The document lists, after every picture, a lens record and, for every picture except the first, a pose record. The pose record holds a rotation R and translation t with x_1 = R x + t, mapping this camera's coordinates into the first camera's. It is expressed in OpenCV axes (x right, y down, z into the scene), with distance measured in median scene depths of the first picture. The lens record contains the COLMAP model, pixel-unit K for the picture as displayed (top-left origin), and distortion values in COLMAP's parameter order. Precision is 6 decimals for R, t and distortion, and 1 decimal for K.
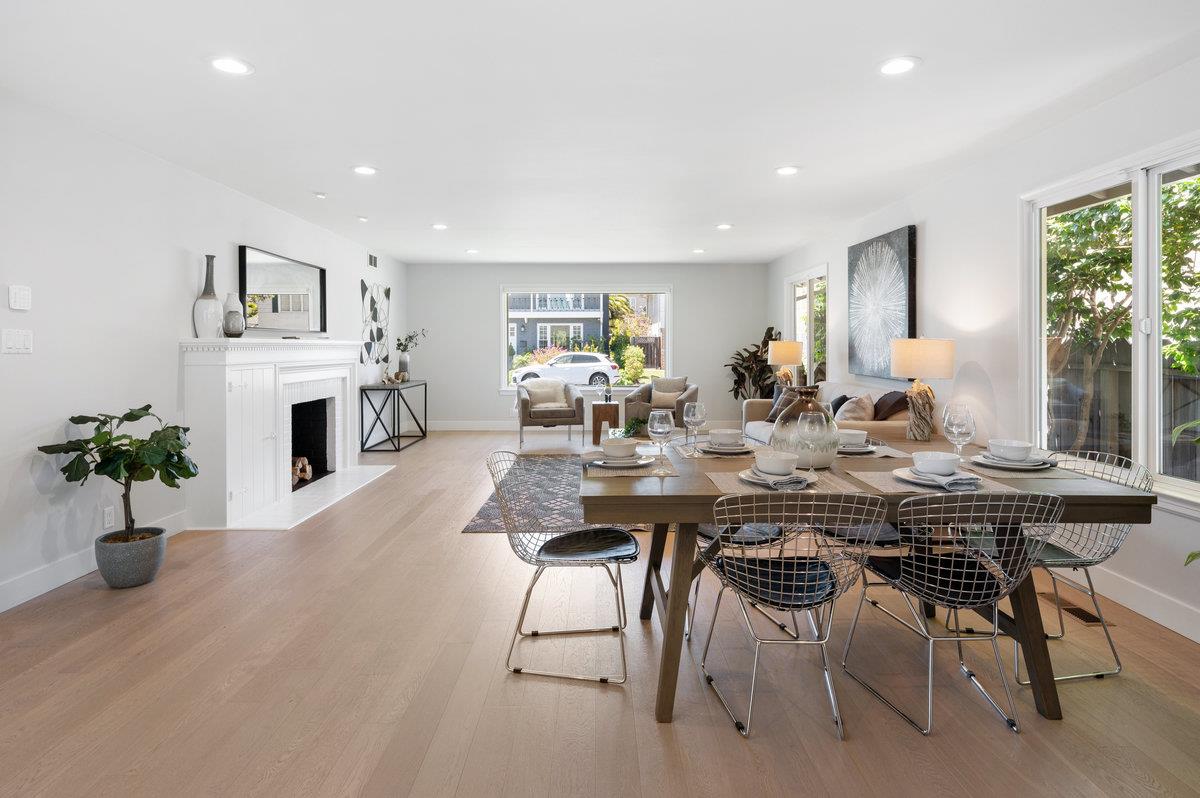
lens RADIAL K [[642.5, 0, 597.5], [0, 642.5, 350.0], [0, 0, 1]] dist [-0.001020, -0.000190]
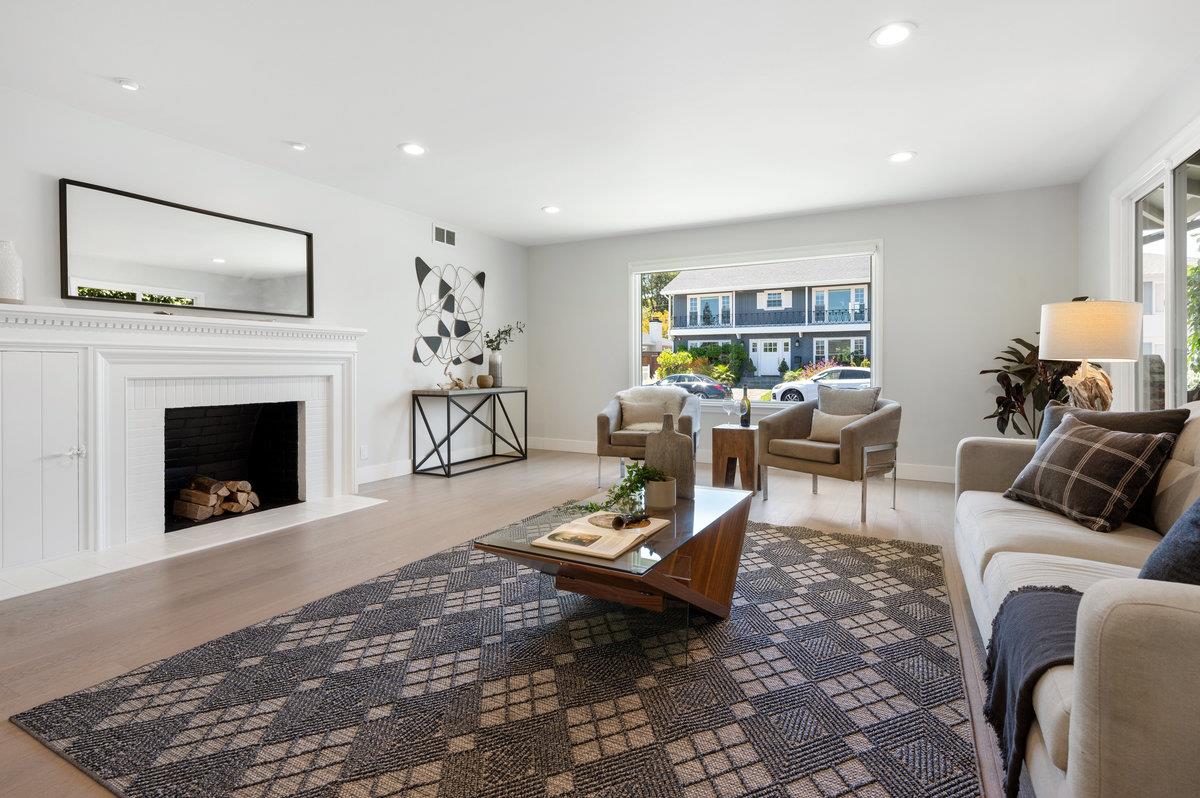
lens RADIAL K [[588.5, 0, 594.1], [0, 588.5, 366.8], [0, 0, 1]] dist [-0.004897, -0.000575]
pose [[0.881479, 0.002245, -0.472217, 0.161750], [-0.003936, 0.999989, -0.002594, 0.025763], [0.472206, 0.004145, 0.881479, 0.434119]]
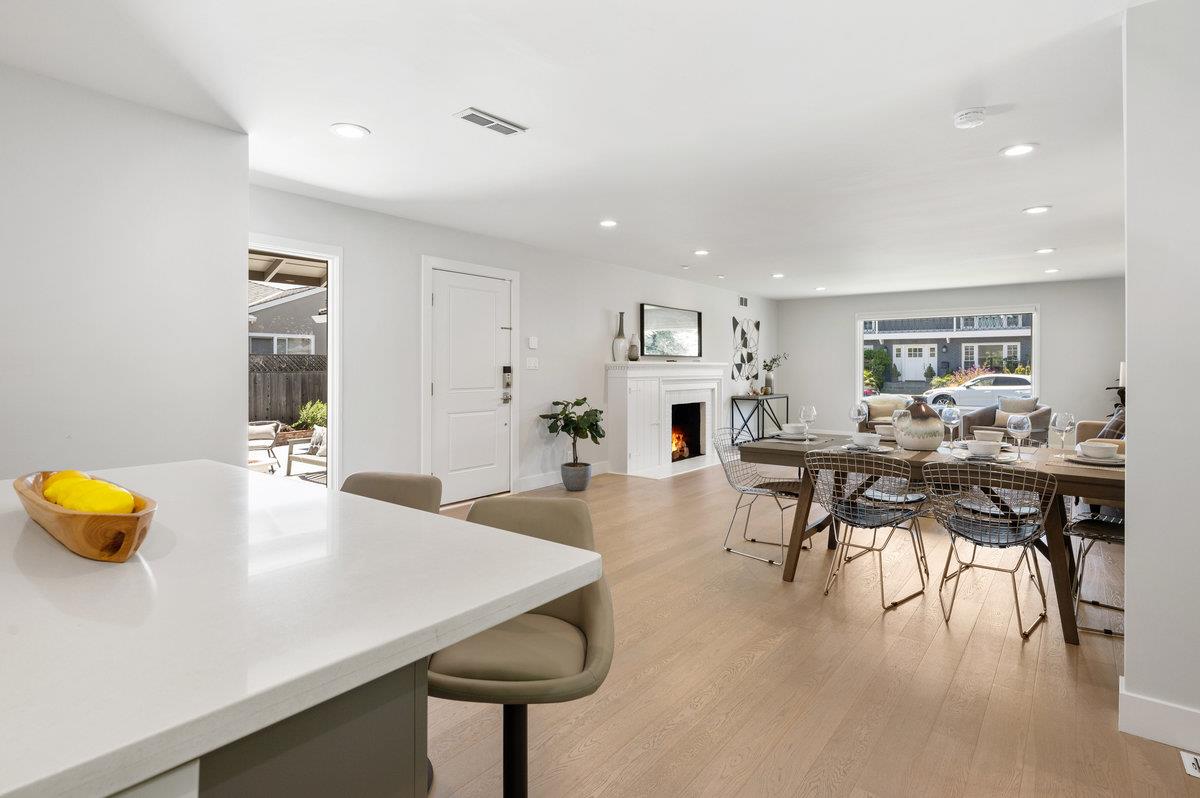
lens RADIAL K [[605.6, 0, 602.4], [0, 605.6, 367.0], [0, 0, 1]] dist [-0.001302, -0.000099]
pose [[0.790042, 0.002010, -0.613049, 0.181026], [-0.005840, 0.999974, -0.004247, 0.001644], [0.613024, 0.006936, 0.790034, -0.155612]]
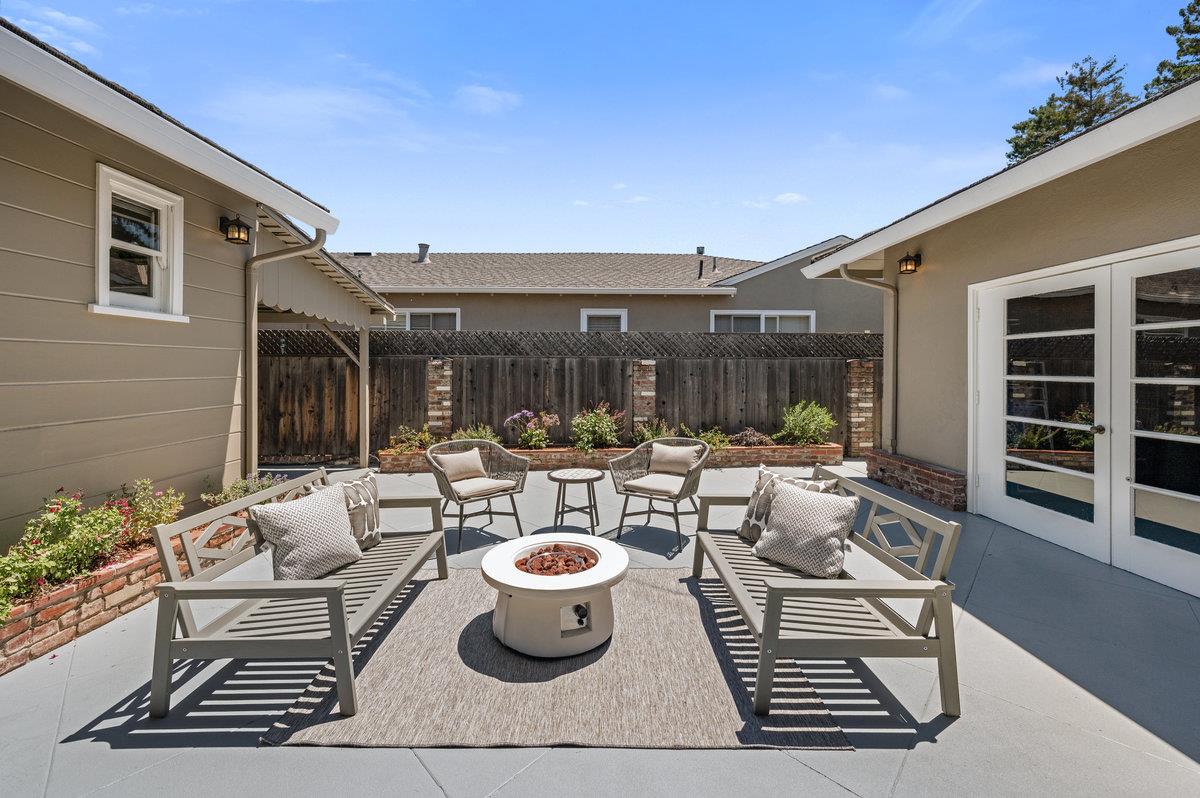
lens RADIAL K [[495.6, 0, 596.5], [0, 495.6, 368.7], [0, 0, 1]] dist [-0.000478, -0.000026]
pose [[0.006856, 0.002636, -0.999973, -0.574901], [-0.011300, 0.999933, 0.002559, 0.034936], [0.999913, 0.011282, 0.006885, 0.290175]]
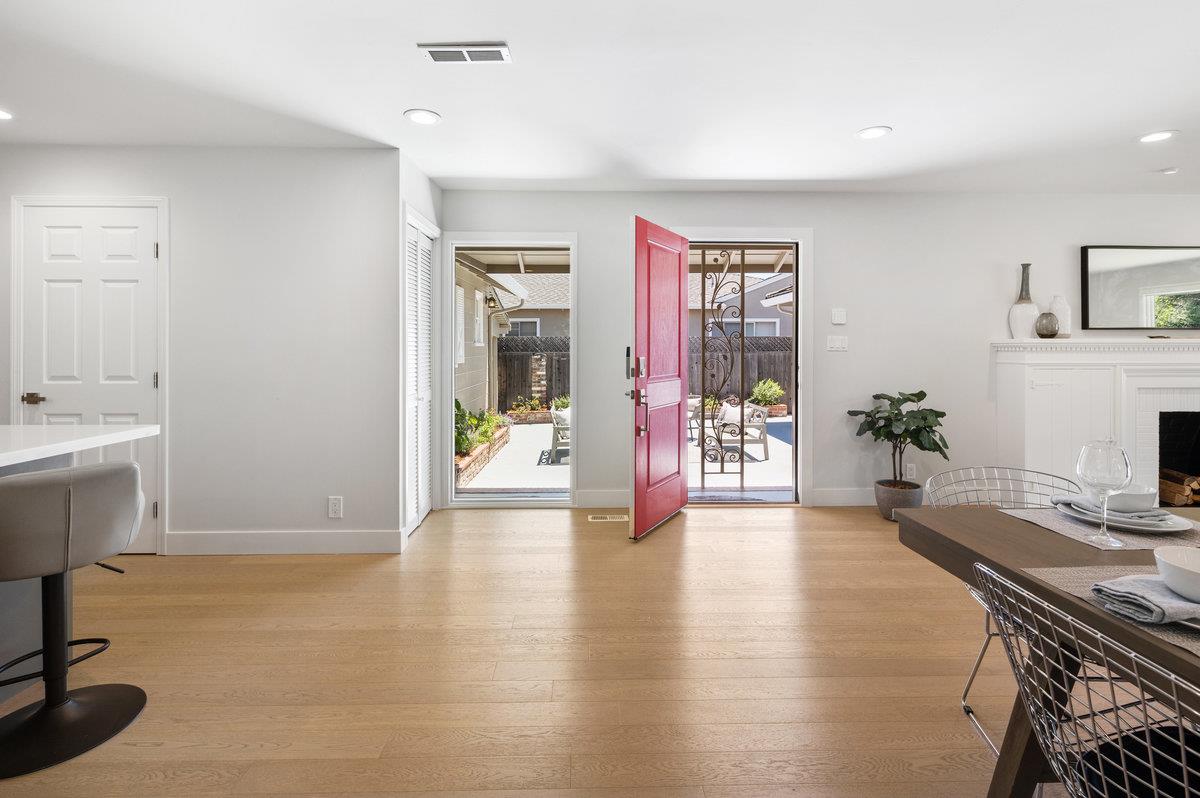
lens RADIAL K [[562.8, 0, 599.7], [0, 562.8, 347.8], [0, 0, 1]] dist [-0.000921, -0.000472]
pose [[0.028461, 0.001259, -0.999594, 0.185669], [-0.004731, 0.999988, 0.001125, -0.000542], [0.999584, 0.004697, 0.028467, 0.134350]]
